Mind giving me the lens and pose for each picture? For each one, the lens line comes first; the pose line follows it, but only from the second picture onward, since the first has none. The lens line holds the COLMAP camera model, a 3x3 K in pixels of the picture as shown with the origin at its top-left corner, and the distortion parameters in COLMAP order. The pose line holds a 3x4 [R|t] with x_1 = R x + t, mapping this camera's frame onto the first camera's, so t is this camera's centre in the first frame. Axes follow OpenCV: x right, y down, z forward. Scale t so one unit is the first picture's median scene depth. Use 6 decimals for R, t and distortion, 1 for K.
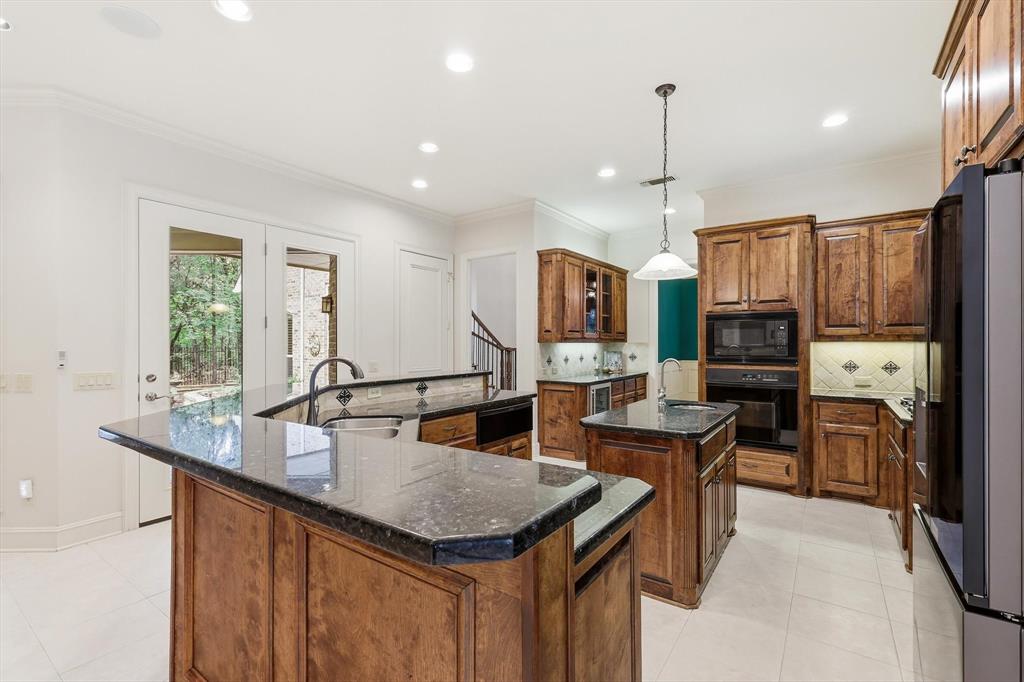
lens RADIAL K [[459.0, 0, 512.0], [0, 459.0, 341.0], [0, 0, 1]] dist [0.003269, 0.000318]
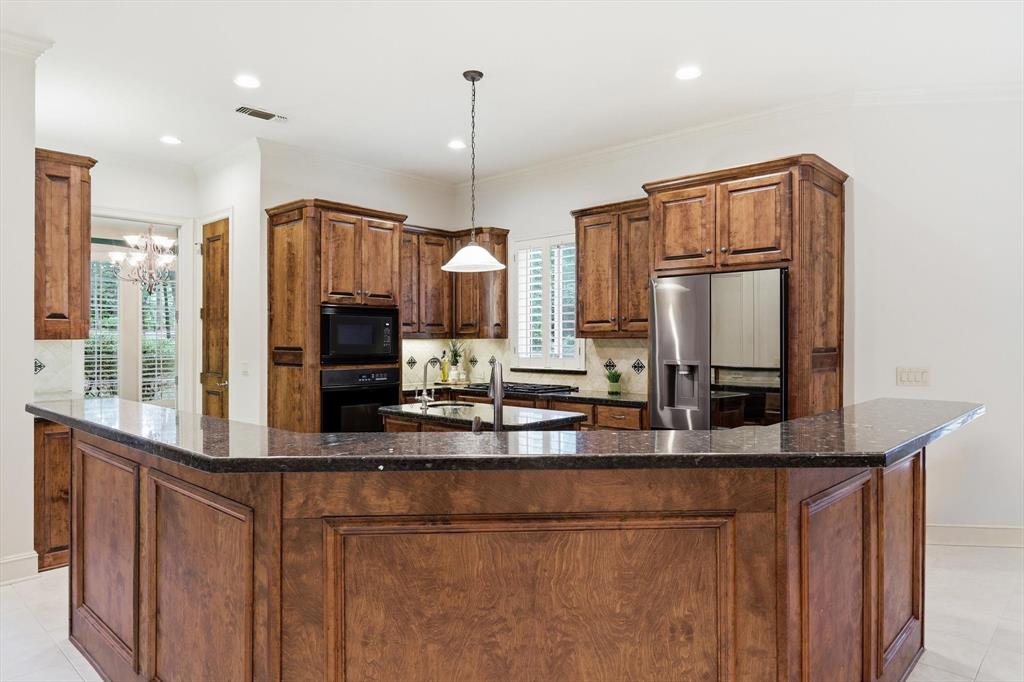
lens RADIAL K [[643.8, 0, 512.0], [0, 643.8, 341.0], [0, 0, 1]] dist [-0.000843, 0.000041]
pose [[0.142508, 0.003420, 0.989788, -0.727095], [-0.000176, 0.999994, -0.003430, 0.010754], [-0.989794, 0.000315, 0.142508, 0.549526]]
